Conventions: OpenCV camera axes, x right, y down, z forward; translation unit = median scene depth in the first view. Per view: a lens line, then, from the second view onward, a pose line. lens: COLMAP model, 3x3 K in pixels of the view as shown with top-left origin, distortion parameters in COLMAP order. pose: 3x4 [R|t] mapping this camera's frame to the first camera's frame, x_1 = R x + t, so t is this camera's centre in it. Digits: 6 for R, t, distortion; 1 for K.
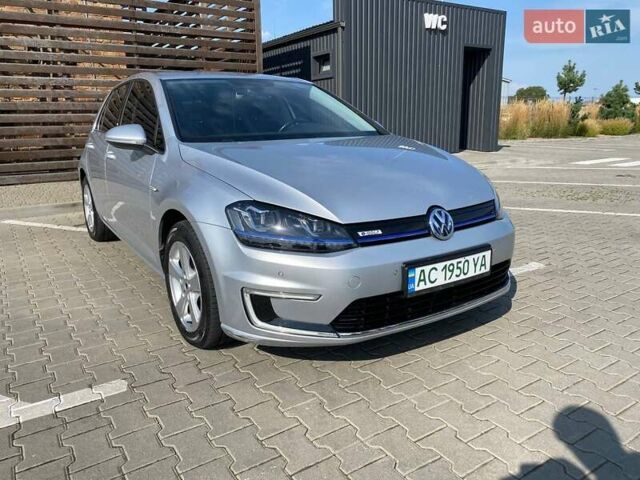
lens RADIAL K [[480.4, 0, 317.1], [0, 480.4, 242.3], [0, 0, 1]] dist [0.012116, -0.021280]
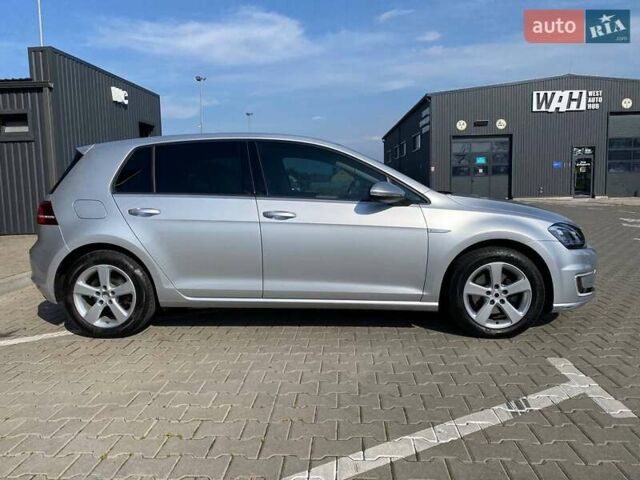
lens RADIAL K [[480.4, 0, 319.3], [0, 480.4, 240.1], [0, 0, 1]] dist [0.012116, -0.021280]
pose [[0.582886, -0.088273, 0.807745, -0.368674], [0.206531, 0.977529, -0.042210, -0.026154], [-0.785868, 0.191428, 0.588020, 0.121163]]
